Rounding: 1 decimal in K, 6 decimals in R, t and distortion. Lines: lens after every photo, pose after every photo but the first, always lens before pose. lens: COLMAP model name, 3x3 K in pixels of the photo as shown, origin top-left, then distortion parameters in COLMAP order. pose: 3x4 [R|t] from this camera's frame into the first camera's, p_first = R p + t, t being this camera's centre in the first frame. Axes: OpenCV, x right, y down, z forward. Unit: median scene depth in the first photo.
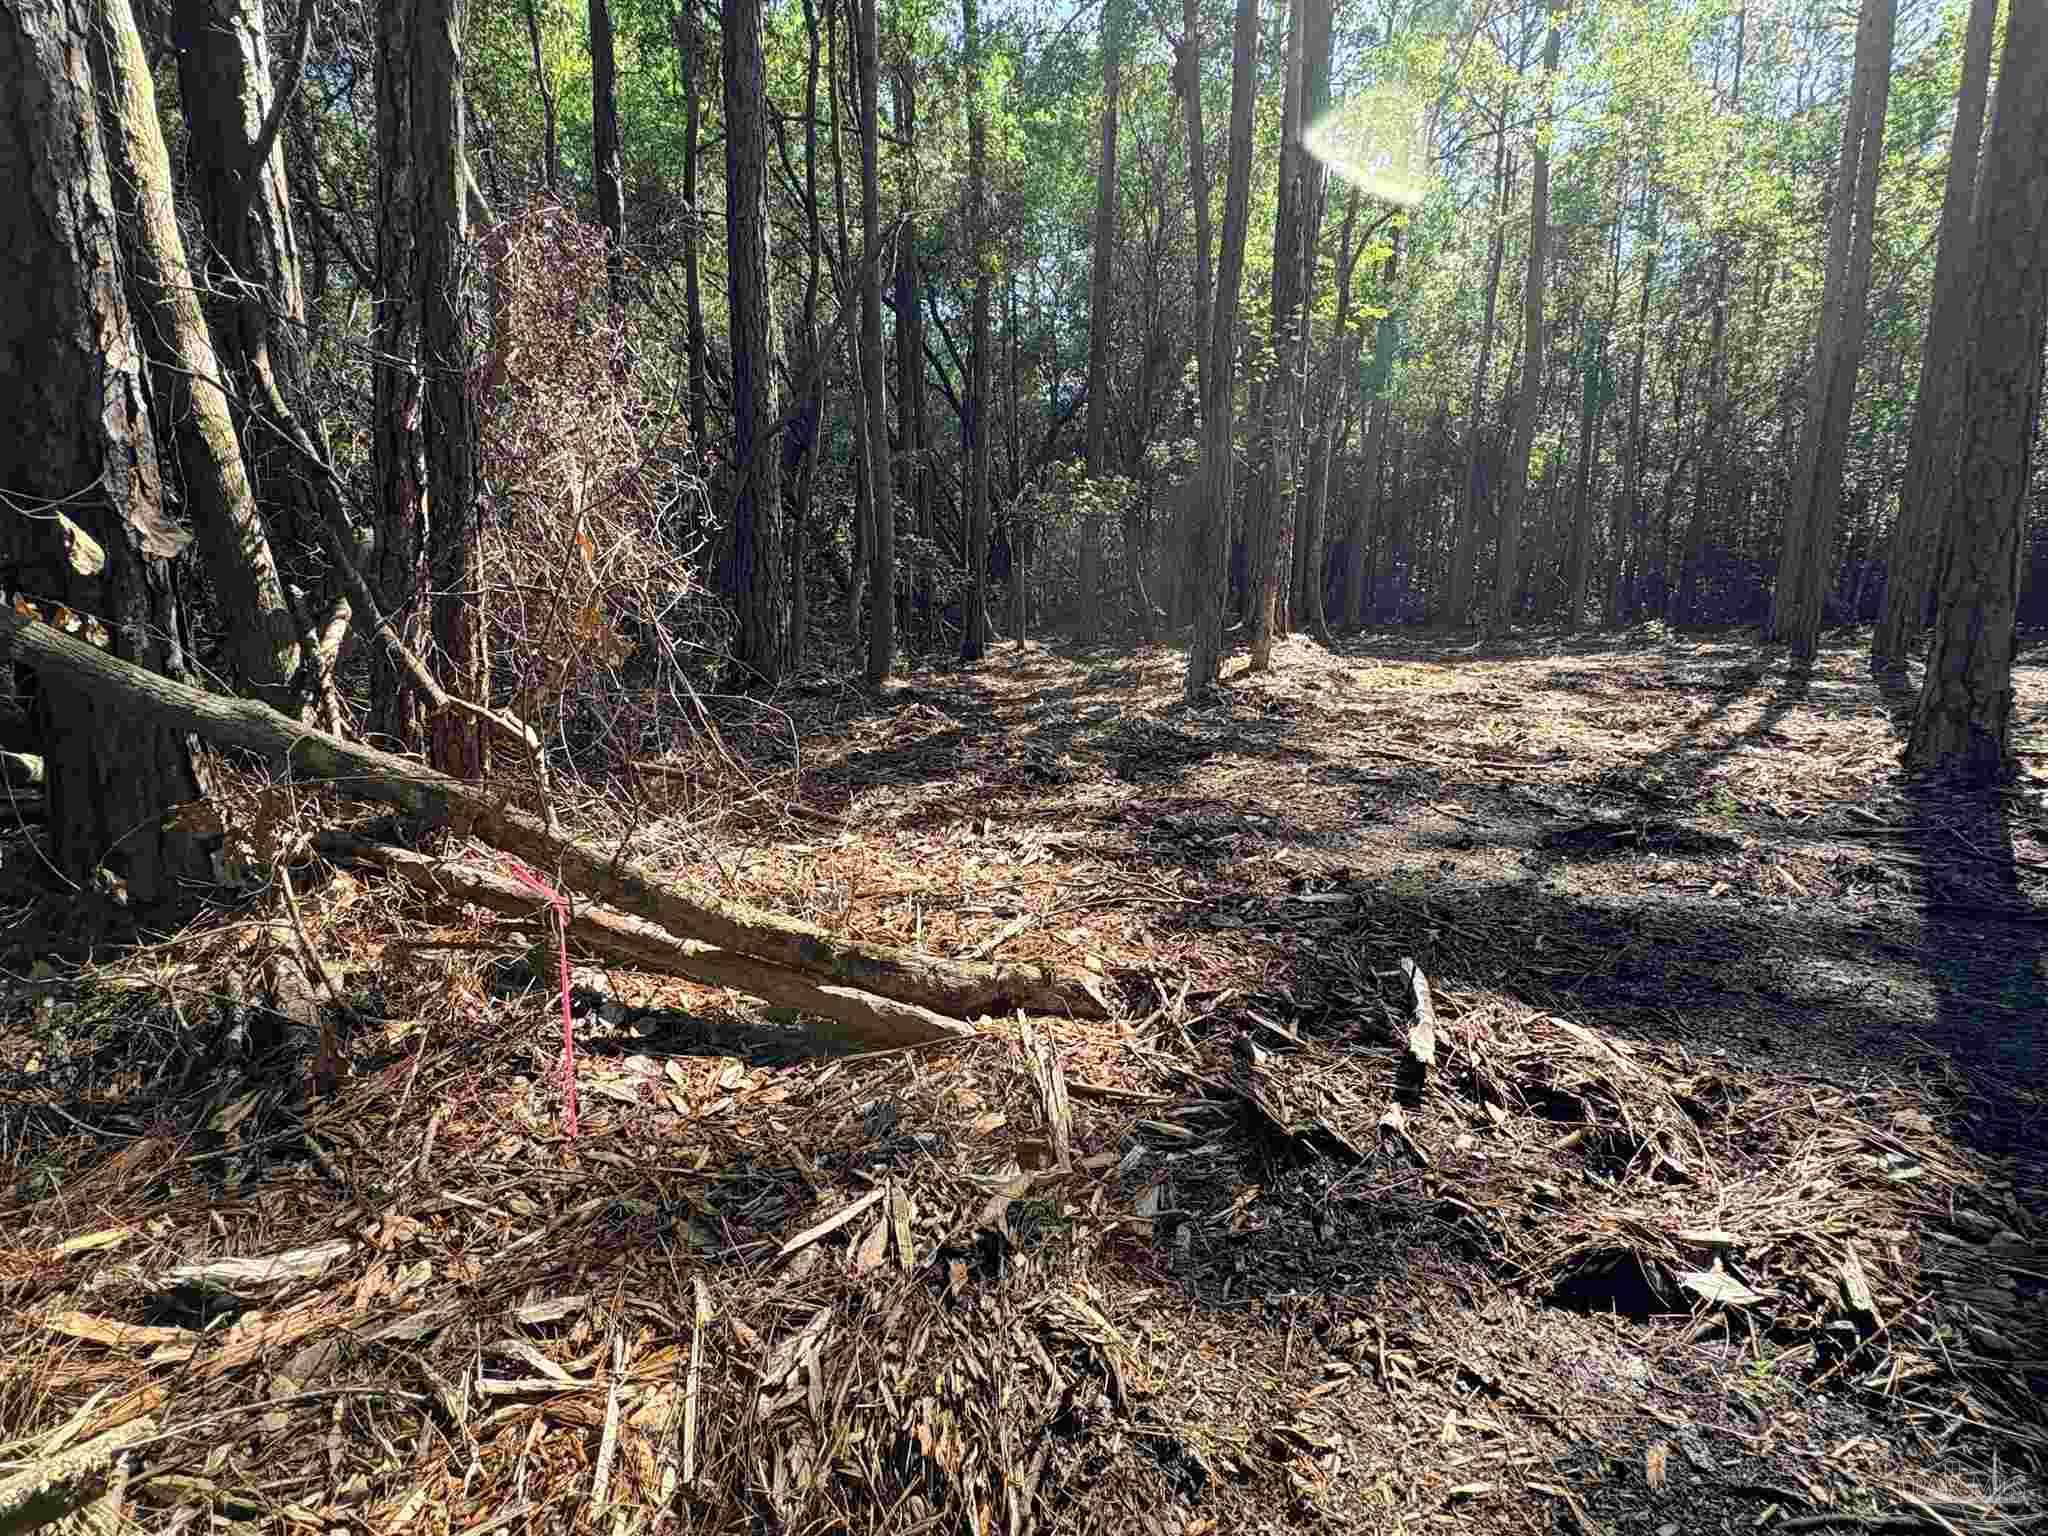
lens RADIAL K [[1012.1, 0, 1028.4], [0, 1012.1, 757.7], [0, 0, 1]] dist [0.002585, -0.000837]
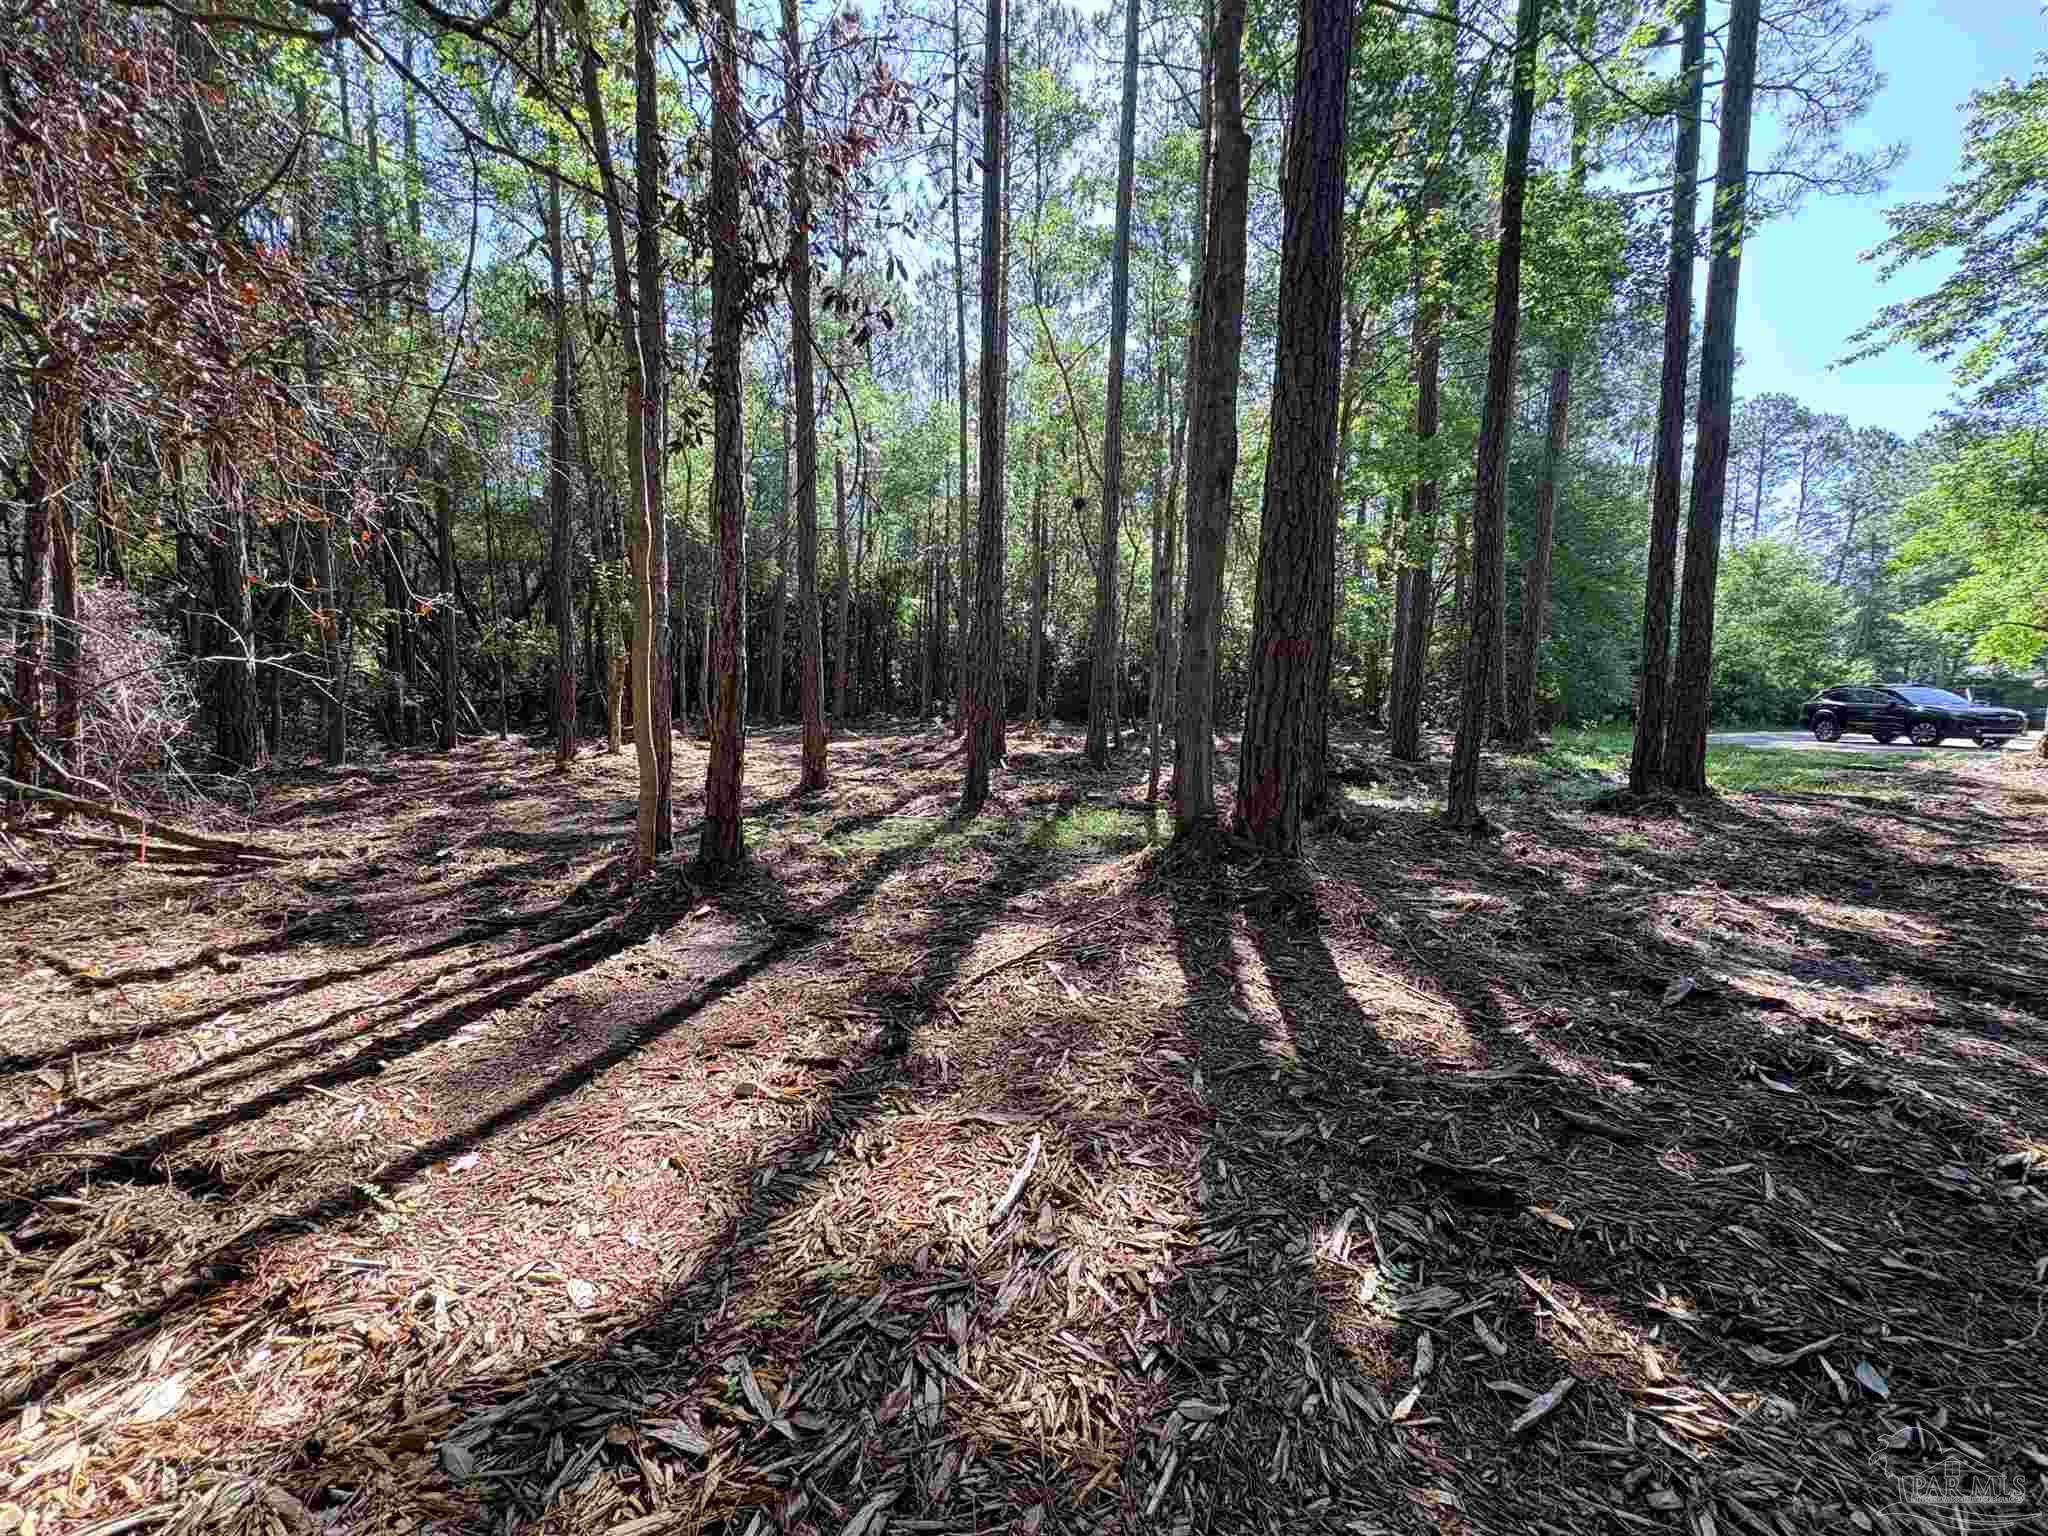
lens RADIAL K [[824.0, 0, 1025.9], [0, 824.0, 772.6], [0, 0, 1]] dist [0.003146, 0.000404]
pose [[0.886083, -0.031718, 0.462440, 0.698188], [0.058532, 0.997327, -0.043748, 0.182032], [-0.459816, 0.065832, 0.885571, -2.192244]]
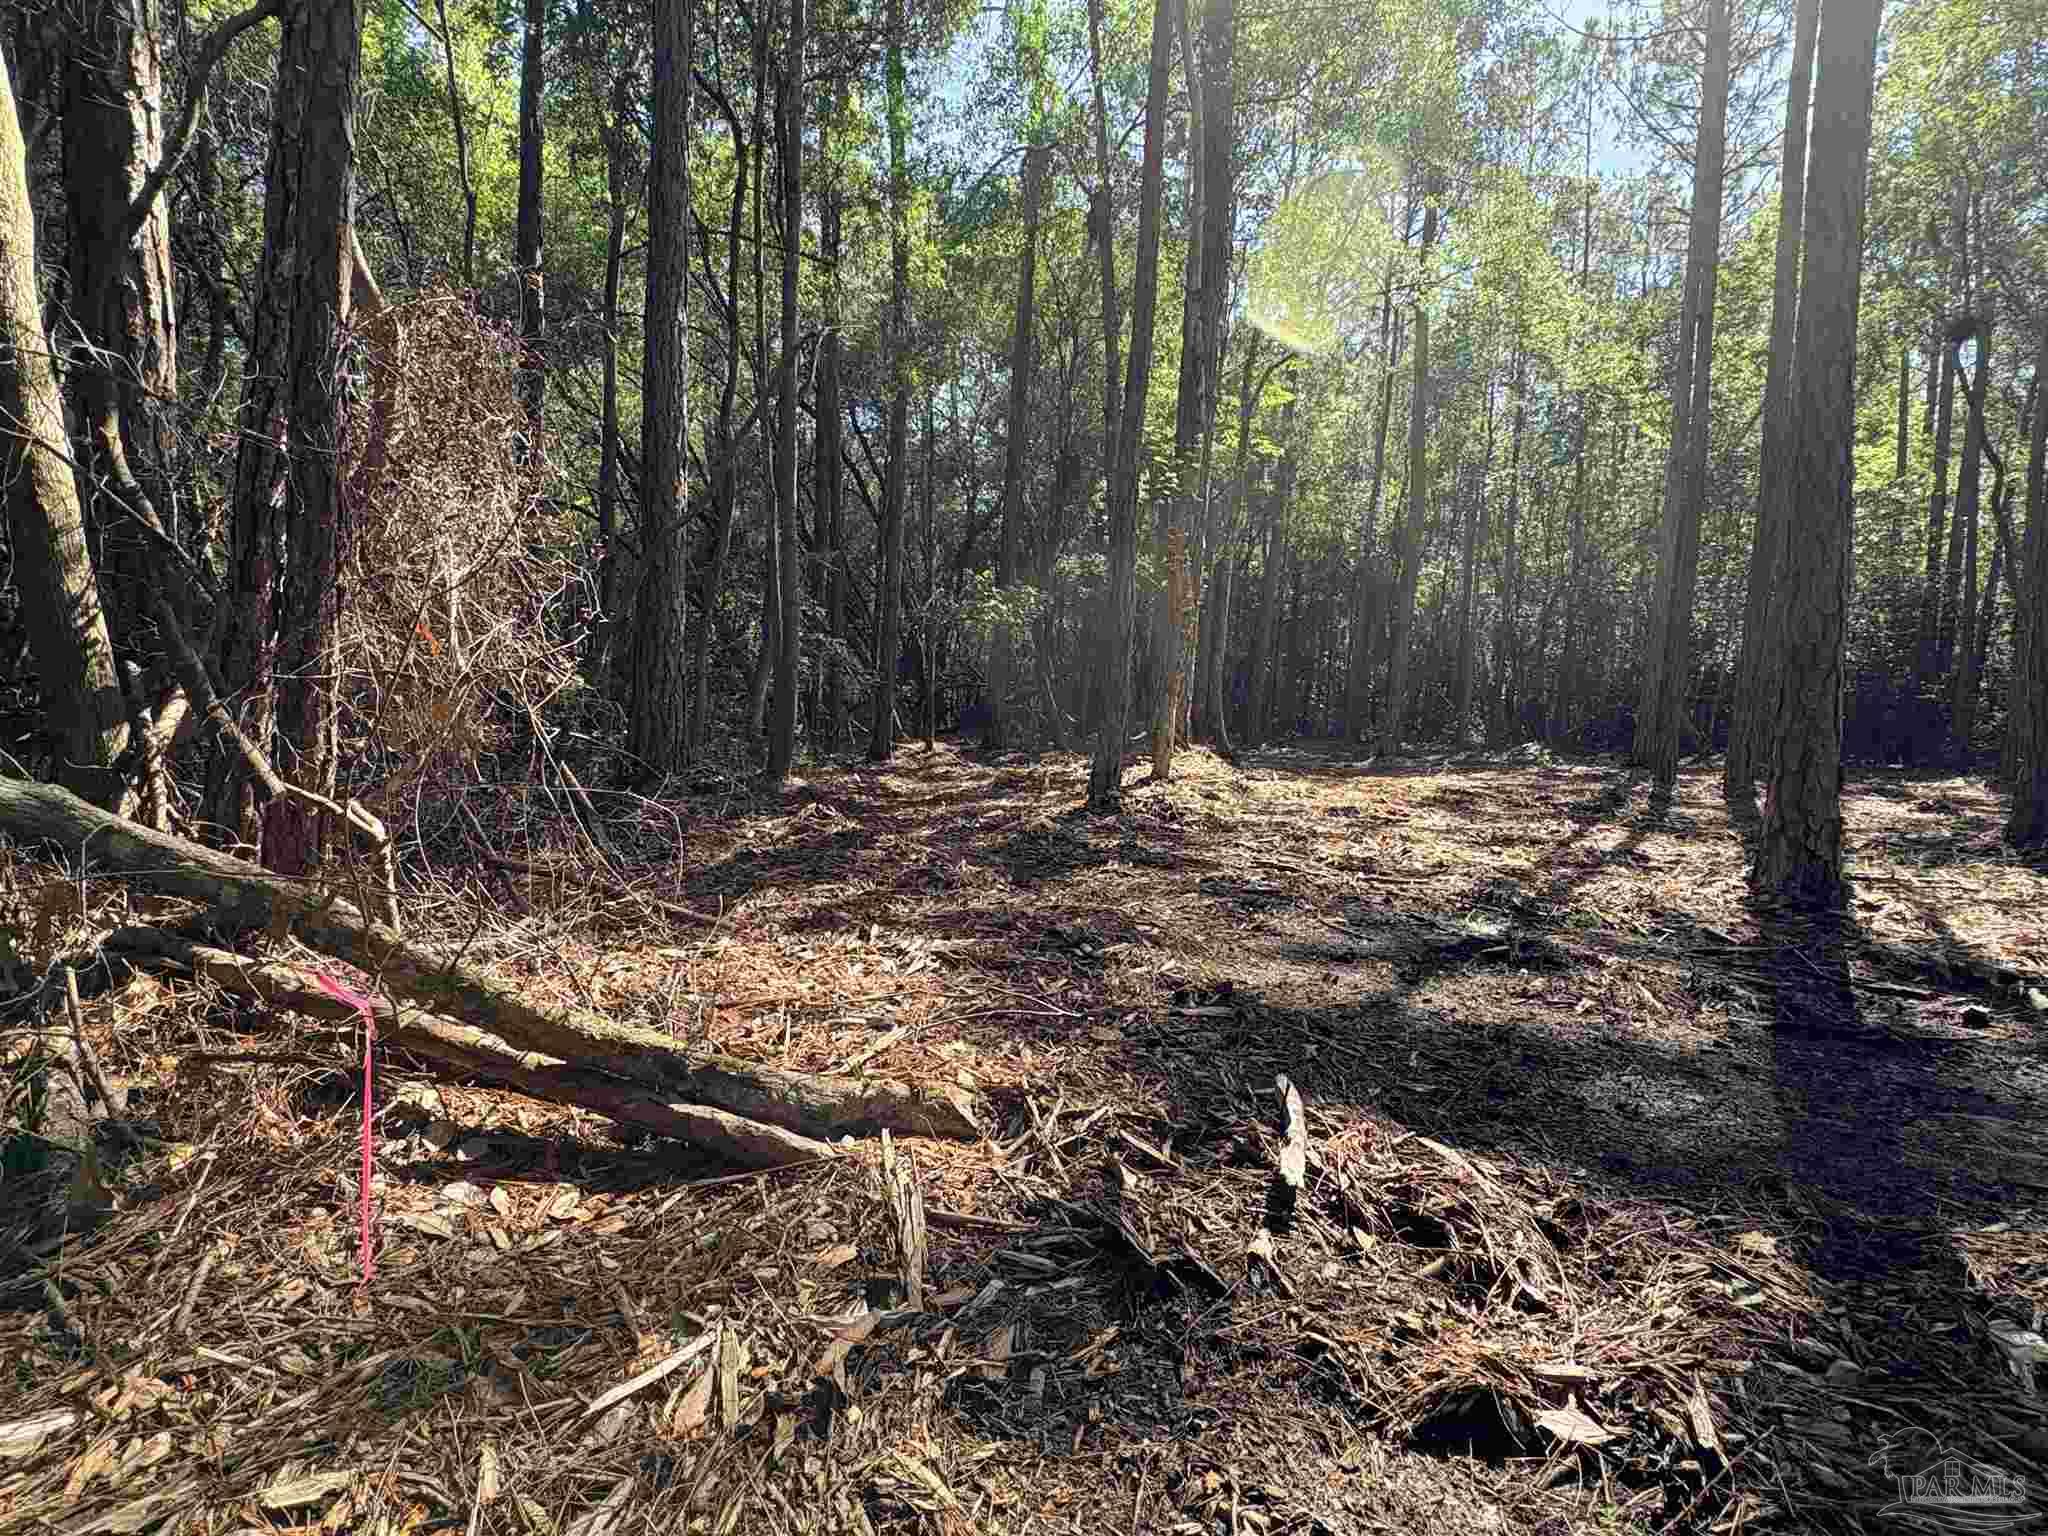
lens RADIAL K [[1012.1, 0, 1027.3], [0, 1012.1, 763.6], [0, 0, 1]] dist [0.002585, -0.000837]
pose [[0.995896, 0.029892, 0.085423, 0.027636], [-0.021614, 0.995123, -0.096241, -0.004632], [-0.087883, 0.094000, 0.991686, 0.007609]]
